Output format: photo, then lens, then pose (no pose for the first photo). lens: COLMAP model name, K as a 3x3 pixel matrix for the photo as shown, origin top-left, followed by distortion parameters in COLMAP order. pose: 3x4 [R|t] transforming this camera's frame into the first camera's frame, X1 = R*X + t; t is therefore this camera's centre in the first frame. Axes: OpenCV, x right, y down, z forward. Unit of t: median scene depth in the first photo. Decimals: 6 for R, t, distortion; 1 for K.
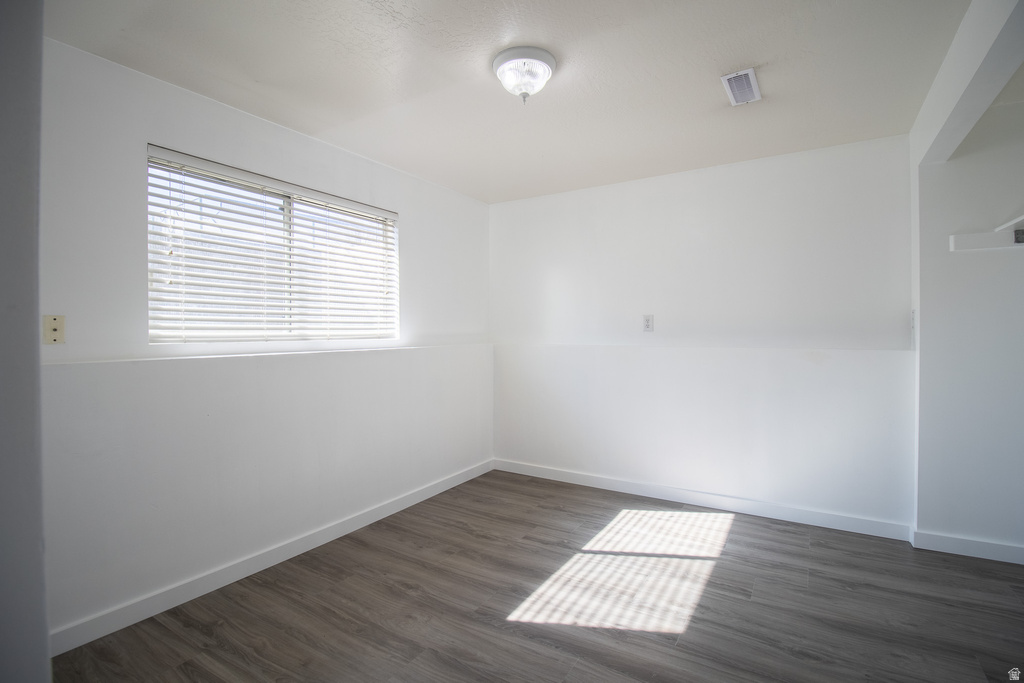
lens RADIAL K [[476.3, 0, 512.0], [0, 476.3, 340.7], [0, 0, 1]] dist [-0.006686, -0.008624]
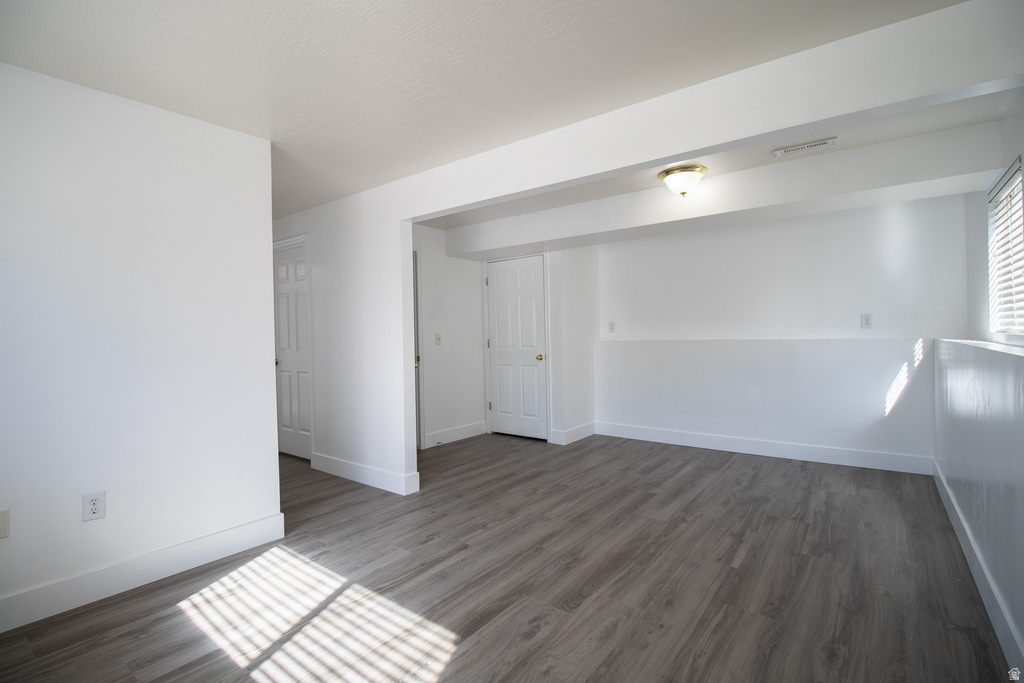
lens RADIAL K [[476.3, 0, 510.6], [0, 476.3, 332.6], [0, 0, 1]] dist [-0.006686, -0.008624]
pose [[0.101409, 0.003930, 0.994837, -0.469444], [0.015348, 0.999867, -0.005515, -0.022720], [-0.994726, 0.015828, 0.101336, 0.547120]]
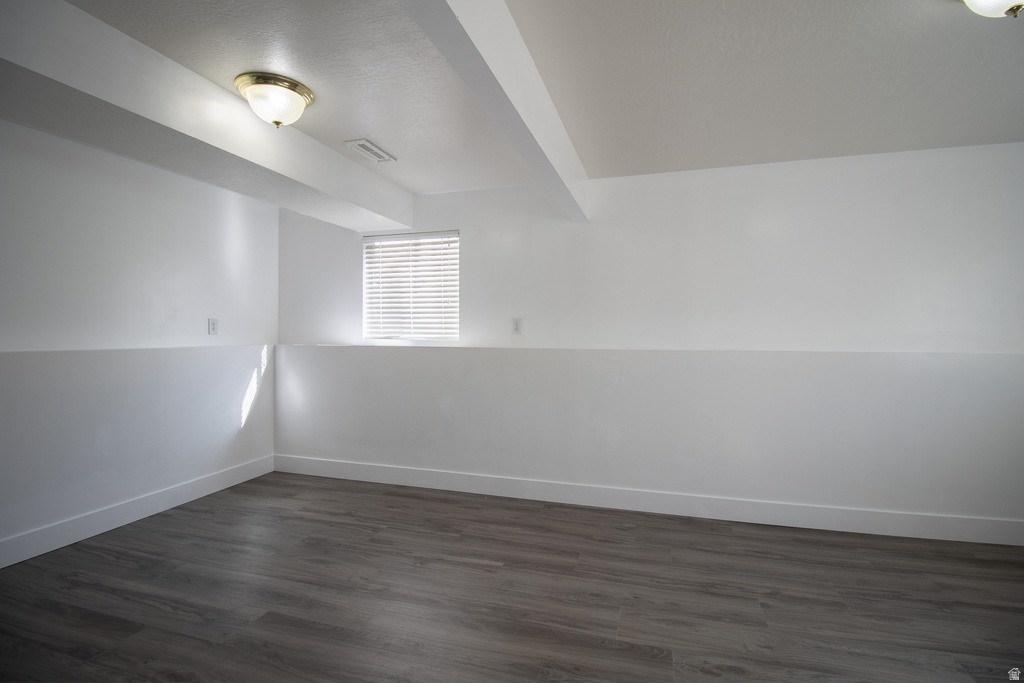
lens RADIAL K [[476.3, 0, 518.6], [0, 476.3, 331.5], [0, 0, 1]] dist [-0.006686, -0.008624]
pose [[-0.964732, 0.003096, -0.263215, 0.714818], [0.003423, 0.999994, -0.000786, -0.033125], [0.263211, -0.001659, -0.964737, 1.148469]]
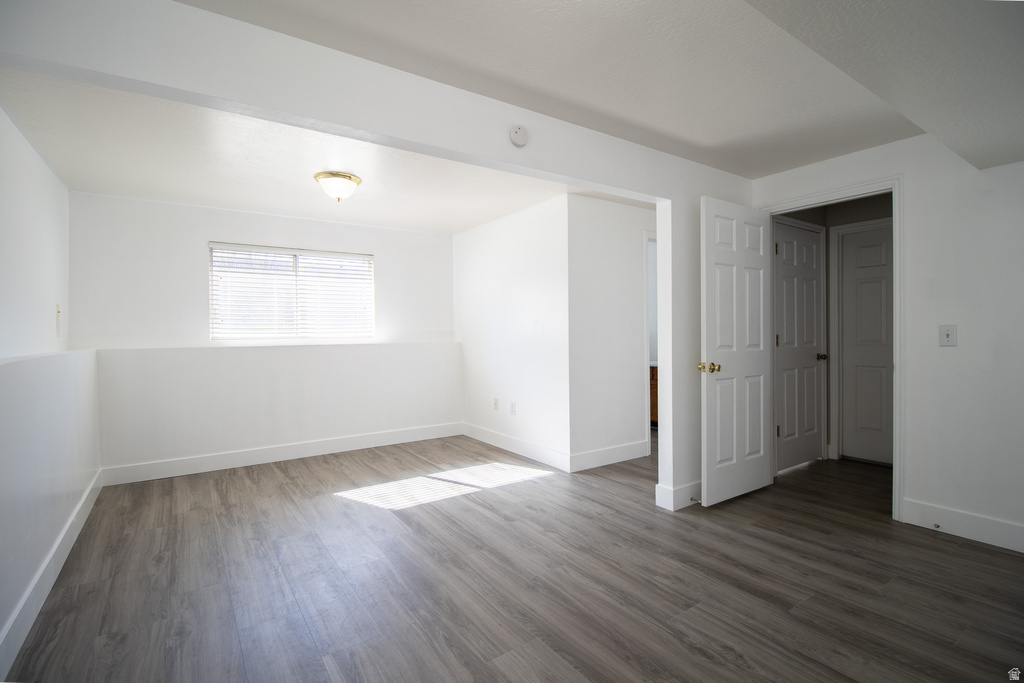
lens RADIAL K [[476.3, 0, 518.8], [0, 476.3, 341.9], [0, 0, 1]] dist [-0.006686, -0.008624]
pose [[0.919705, 0.003637, -0.392593, 1.014802], [0.006078, 0.999705, 0.023500, -0.028627], [0.392563, -0.024000, 0.919412, -0.289399]]
